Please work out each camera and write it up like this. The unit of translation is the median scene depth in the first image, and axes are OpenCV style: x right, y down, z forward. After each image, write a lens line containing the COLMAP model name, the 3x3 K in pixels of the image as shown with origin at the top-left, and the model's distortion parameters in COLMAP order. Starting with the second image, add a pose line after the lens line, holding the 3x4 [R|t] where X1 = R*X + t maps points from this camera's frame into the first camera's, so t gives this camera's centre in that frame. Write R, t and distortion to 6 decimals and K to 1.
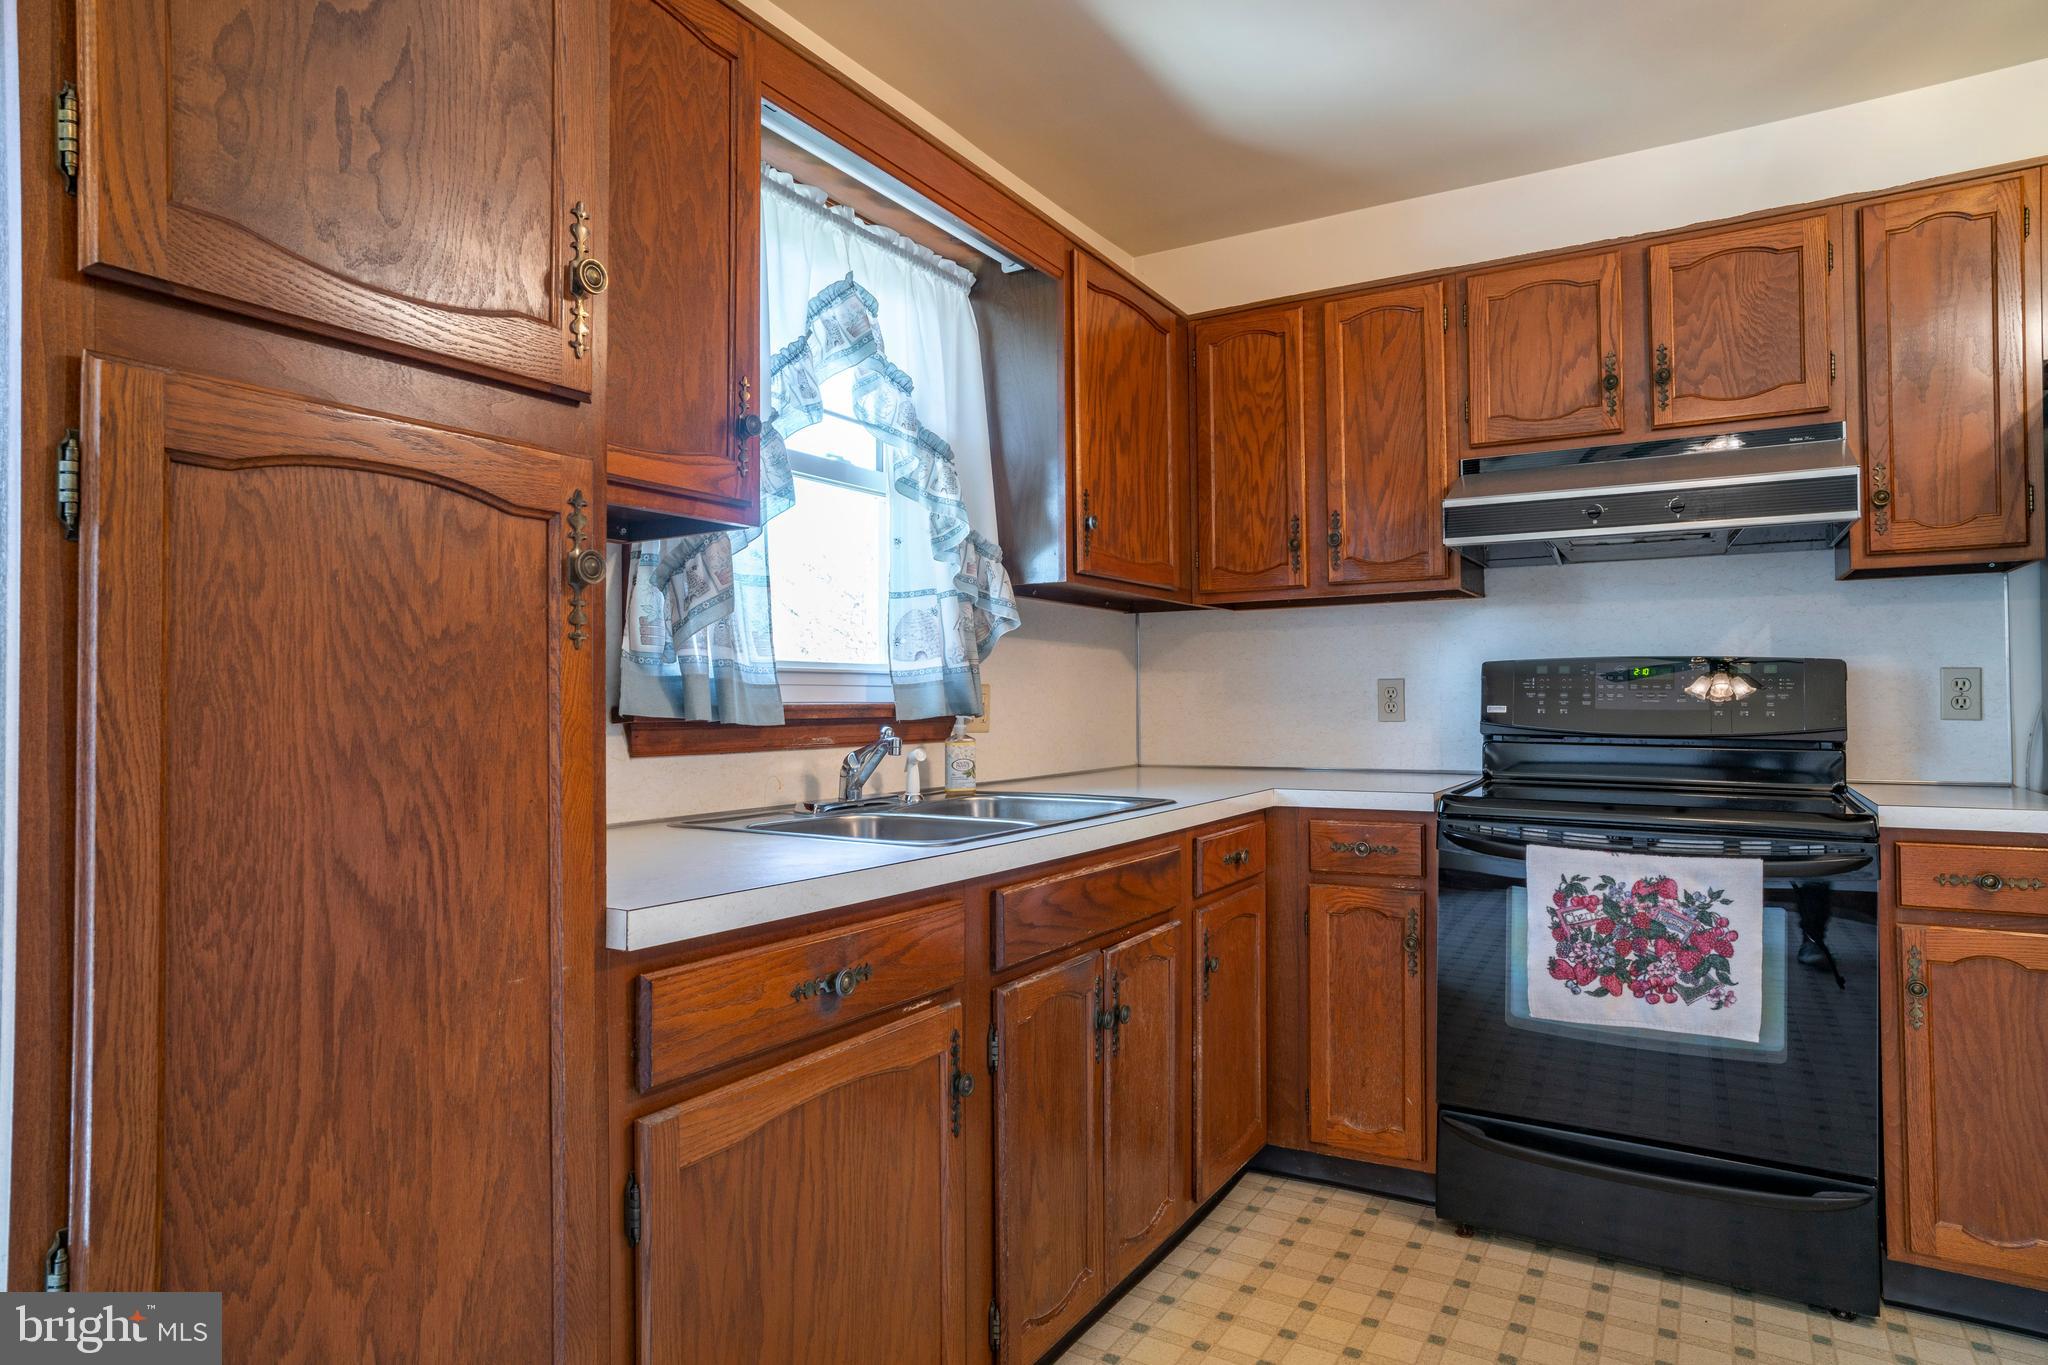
lens RADIAL K [[1170.7, 0, 1016.4], [0, 1170.7, 678.7], [0, 0, 1]] dist [-0.032695, 0.000754]
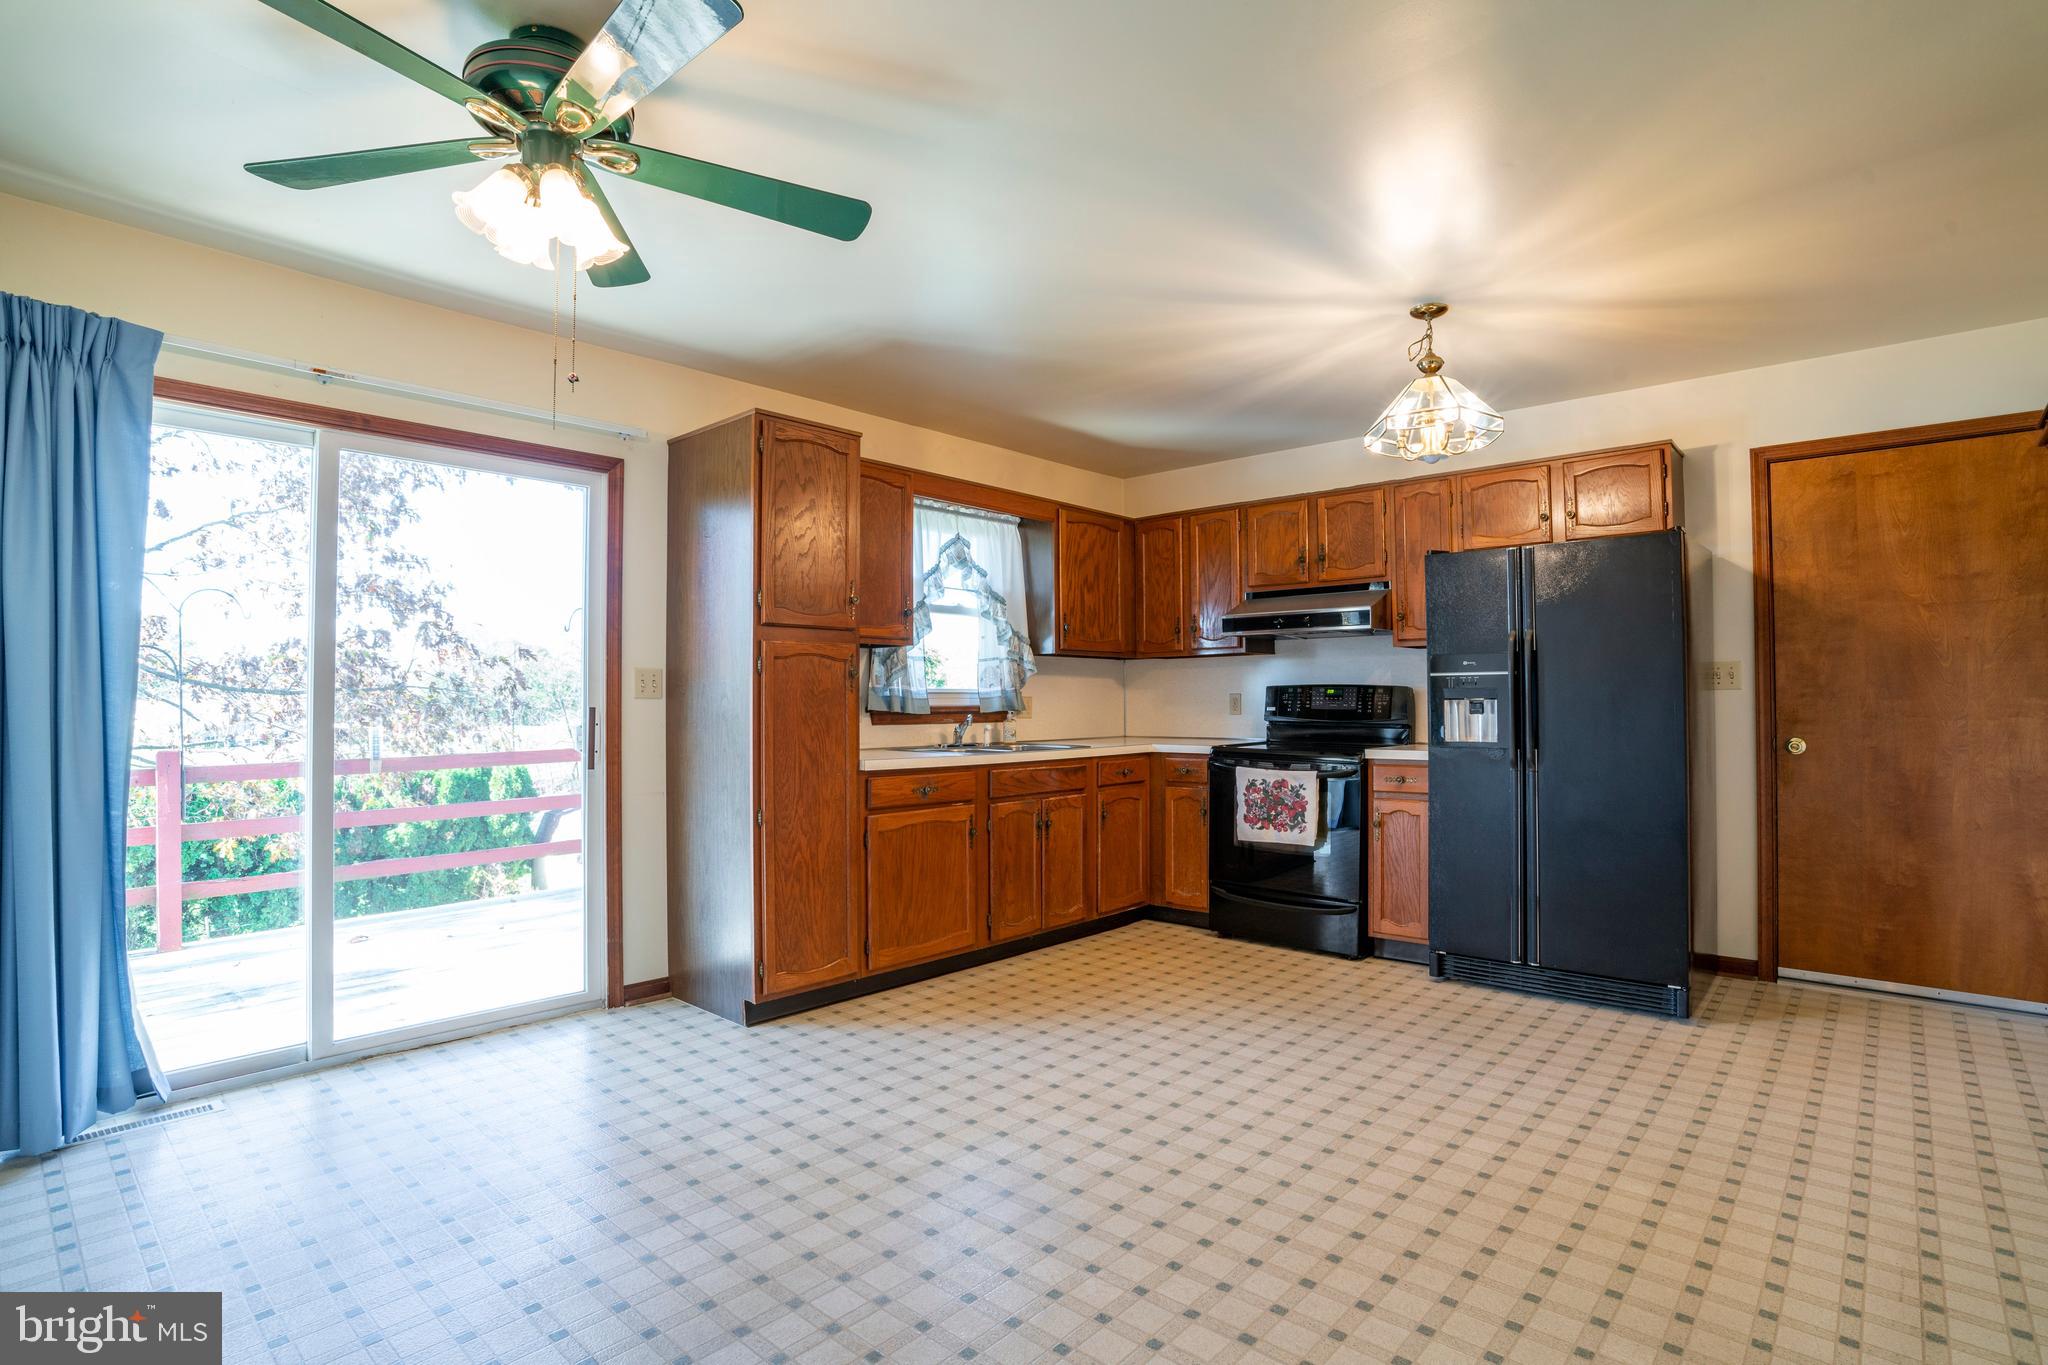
lens RADIAL K [[994.2, 0, 1030.9], [0, 994.2, 687.7], [0, 0, 1]] dist [-0.082694, 0.036889]
pose [[0.981671, -0.000043, -0.190584, 0.416289], [0.001587, 0.999967, 0.007951, -0.033957], [0.190578, -0.008108, 0.981639, -1.059530]]
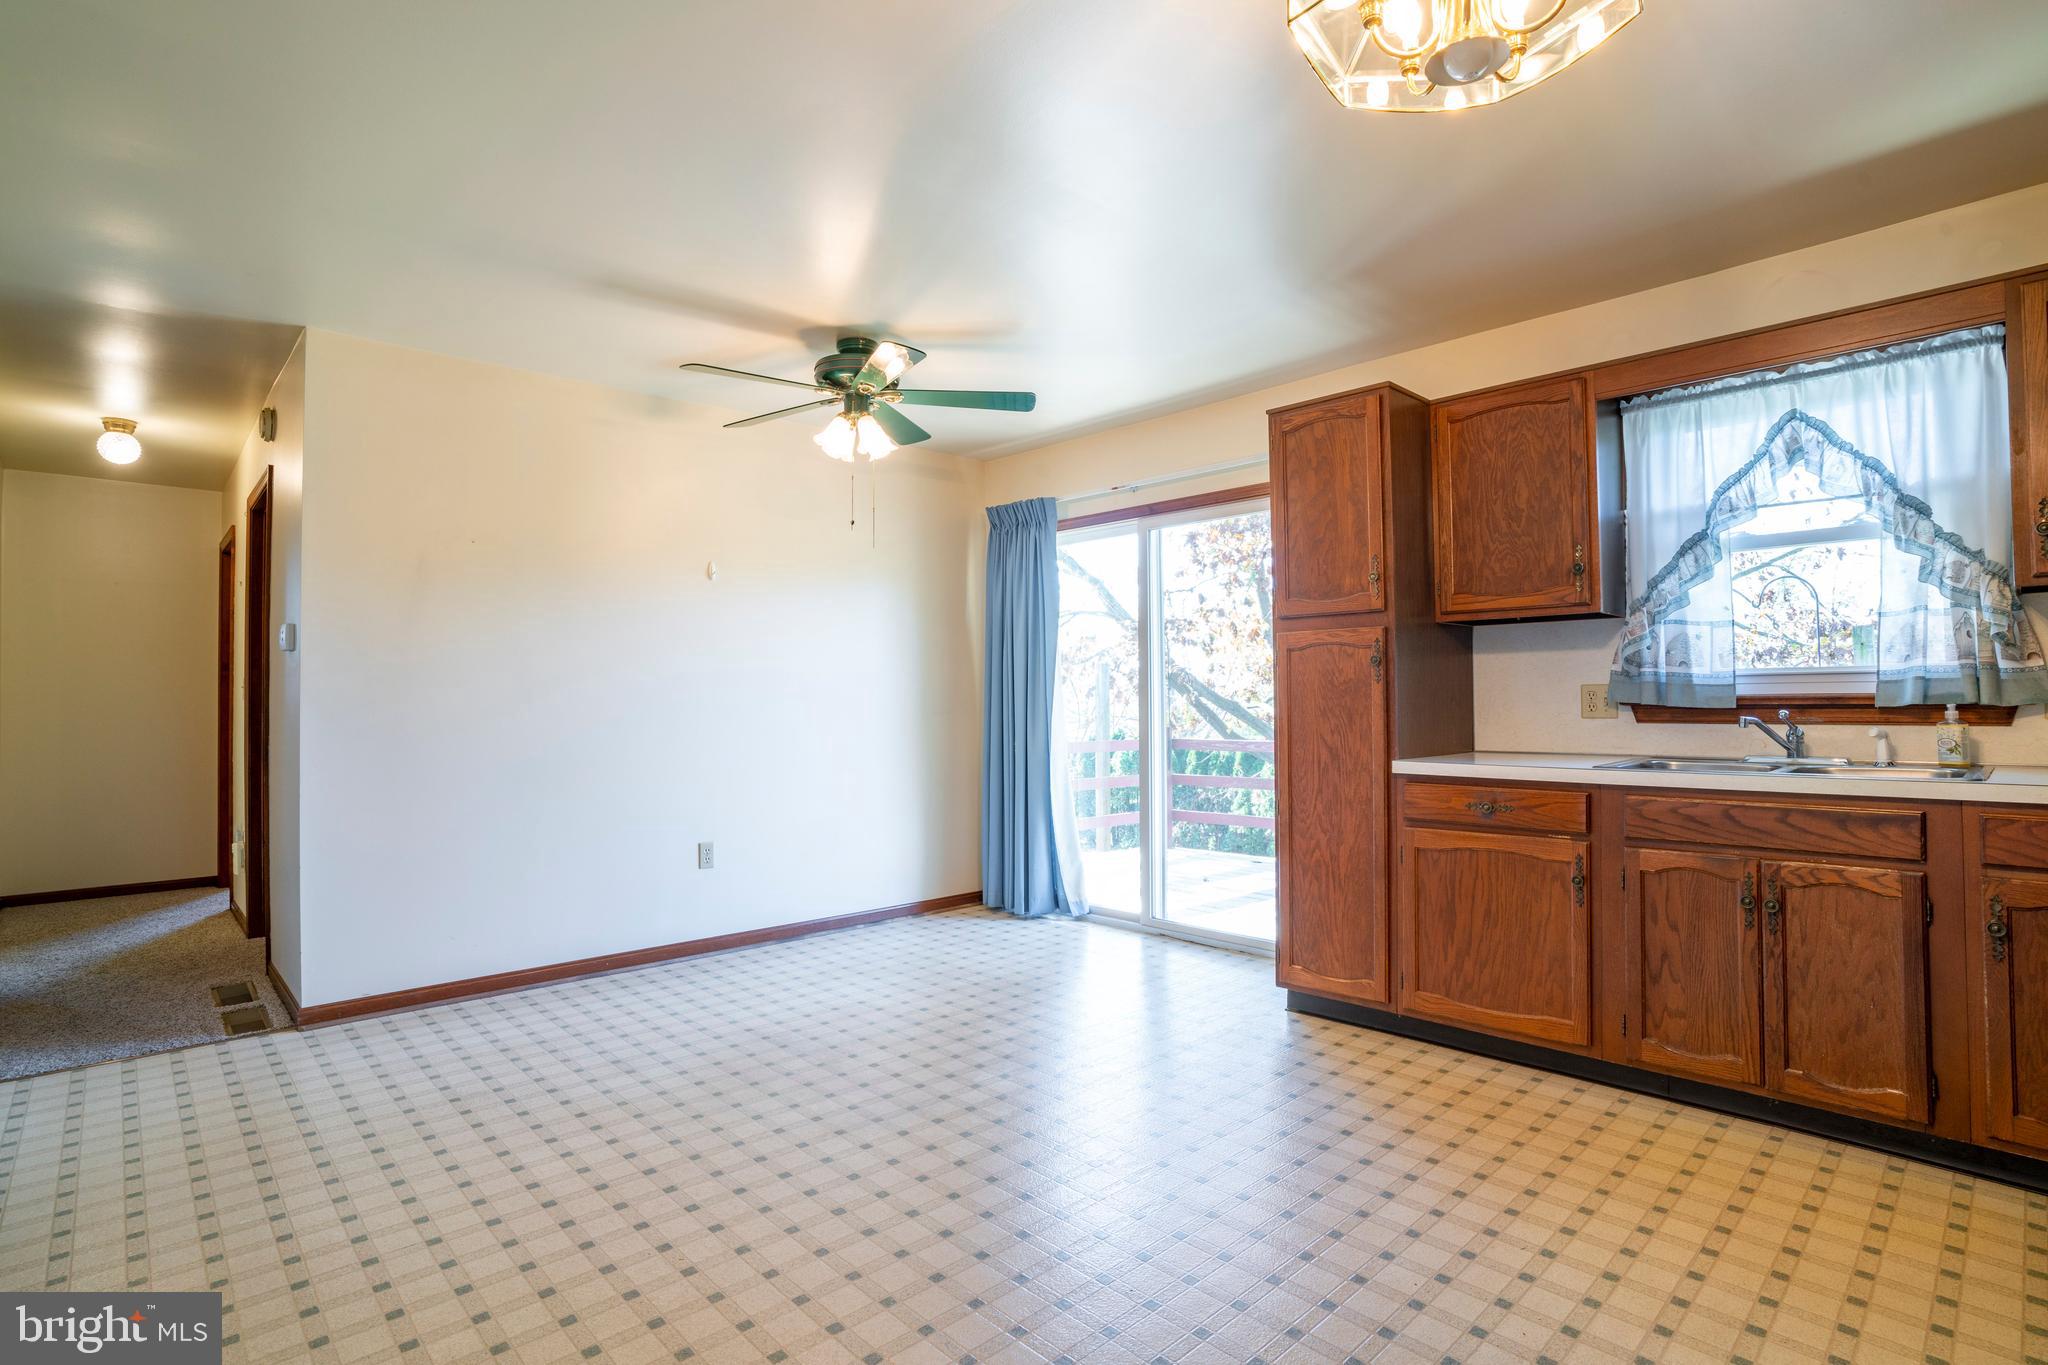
lens RADIAL K [[994.2, 0, 1030.9], [0, 994.2, 687.7], [0, 0, 1]] dist [-0.082694, 0.036889]
pose [[-0.258835, -0.006869, -0.965897, 1.314575], [0.030254, 0.999426, -0.015215, 0.000545], [0.965448, -0.033160, -0.258479, 0.361655]]
